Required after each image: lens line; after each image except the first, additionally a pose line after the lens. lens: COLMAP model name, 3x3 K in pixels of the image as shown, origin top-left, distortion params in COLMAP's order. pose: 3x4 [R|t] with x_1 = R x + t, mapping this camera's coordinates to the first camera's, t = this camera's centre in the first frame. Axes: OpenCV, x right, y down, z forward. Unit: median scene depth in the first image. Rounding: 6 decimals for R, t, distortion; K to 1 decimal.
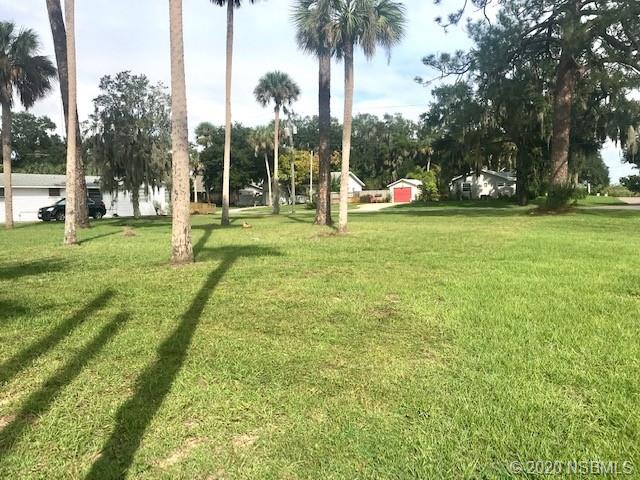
lens RADIAL K [[508.9, 0, 322.3], [0, 508.9, 238.2], [0, 0, 1]] dist [0.005837, -0.014050]
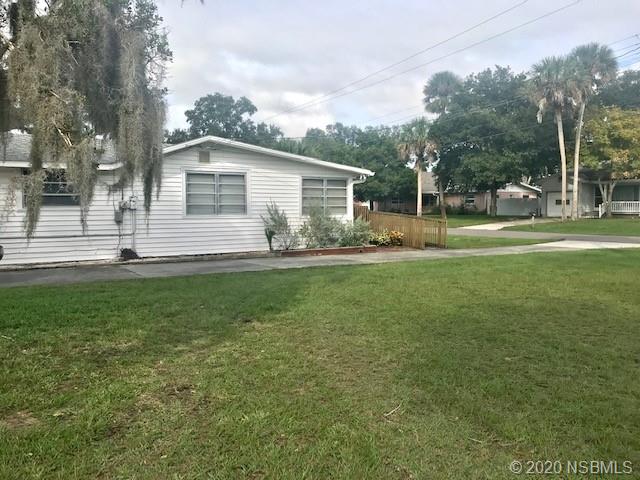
lens RADIAL K [[508.9, 0, 322.3], [0, 508.9, 238.2], [0, 0, 1]] dist [0.005837, -0.014050]
pose [[0.891256, 0.045665, -0.451196, -0.090357], [-0.049977, 0.998748, 0.002362, -0.037662], [0.450739, 0.020444, 0.892422, 0.468380]]
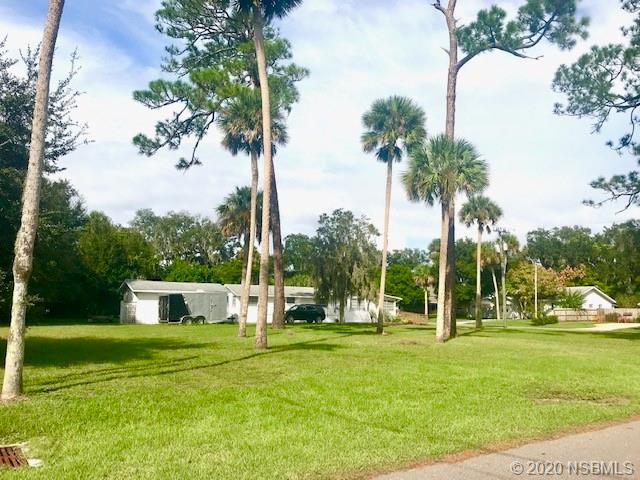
lens RADIAL K [[508.9, 0, 322.3], [0, 508.9, 238.2], [0, 0, 1]] dist [0.005837, -0.014050]
pose [[0.868502, -0.026876, -0.494957, 0.103528], [-0.078806, 0.978343, -0.191404, -0.001854], [0.489381, 0.205240, 0.847574, -0.048610]]
